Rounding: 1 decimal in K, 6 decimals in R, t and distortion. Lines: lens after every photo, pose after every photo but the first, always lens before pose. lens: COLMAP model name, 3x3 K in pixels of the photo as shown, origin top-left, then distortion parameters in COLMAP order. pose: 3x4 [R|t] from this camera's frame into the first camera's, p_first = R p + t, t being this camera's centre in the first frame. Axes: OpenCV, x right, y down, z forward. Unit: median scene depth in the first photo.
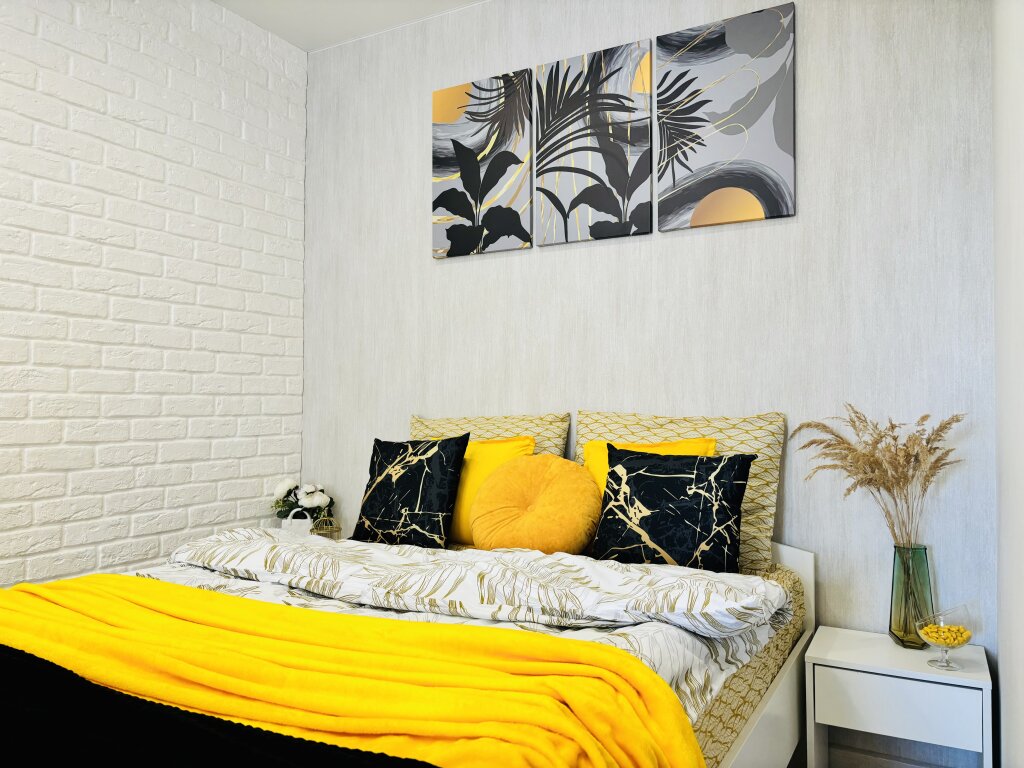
lens RADIAL K [[773.5, 0, 512.0], [0, 773.5, 384.0], [0, 0, 1]] dist [0.043570, -0.053101]
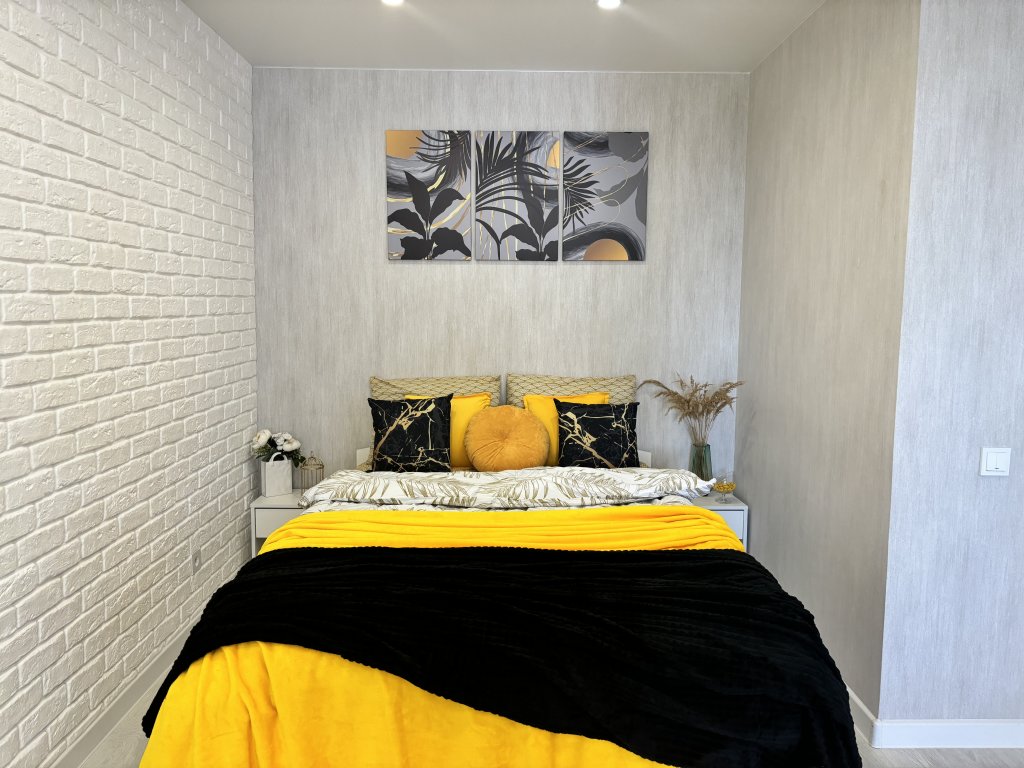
lens RADIAL K [[767.5, 0, 512.2], [0, 767.5, 375.2], [0, 0, 1]] dist [0.132787, -0.238036]
pose [[0.863826, -0.043468, 0.501912, -0.676414], [-0.019564, 0.992625, 0.119636, -0.145819], [-0.503410, -0.113164, 0.856605, -0.308254]]
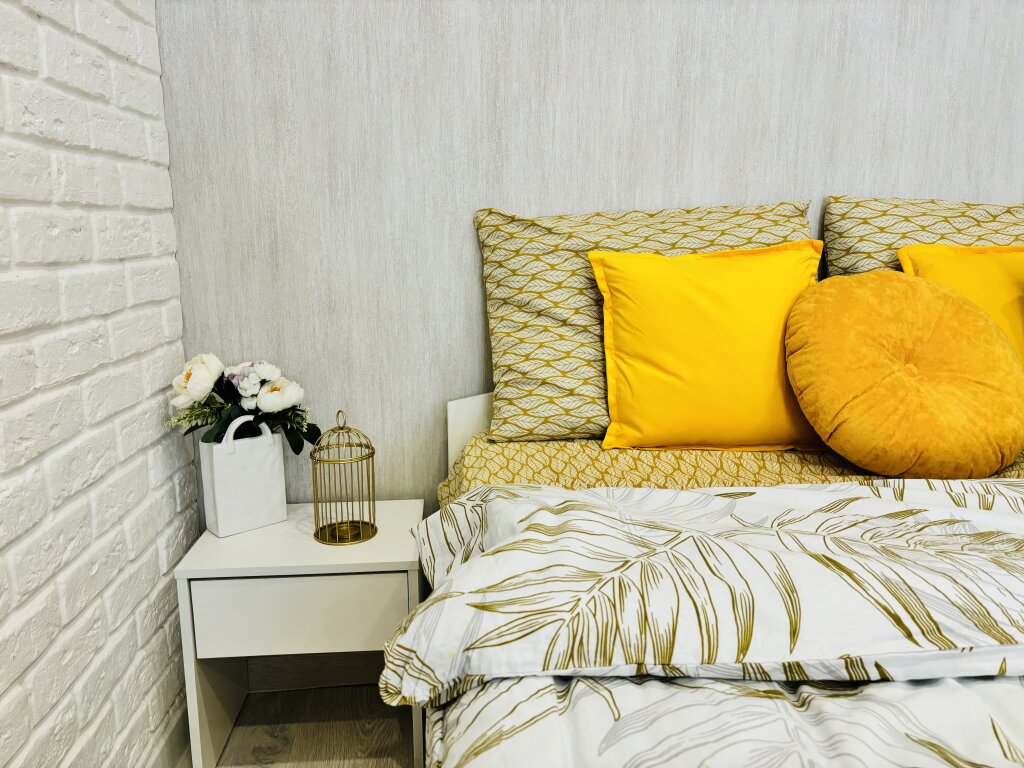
lens RADIAL K [[773.5, 0, 512.0], [0, 773.5, 384.0], [0, 0, 1]] dist [0.043570, -0.053101]
pose [[0.828496, -0.116531, 0.547736, -0.464053], [-0.005764, 0.976282, 0.216424, 0.047679], [-0.559966, -0.182464, 0.808174, 0.636385]]
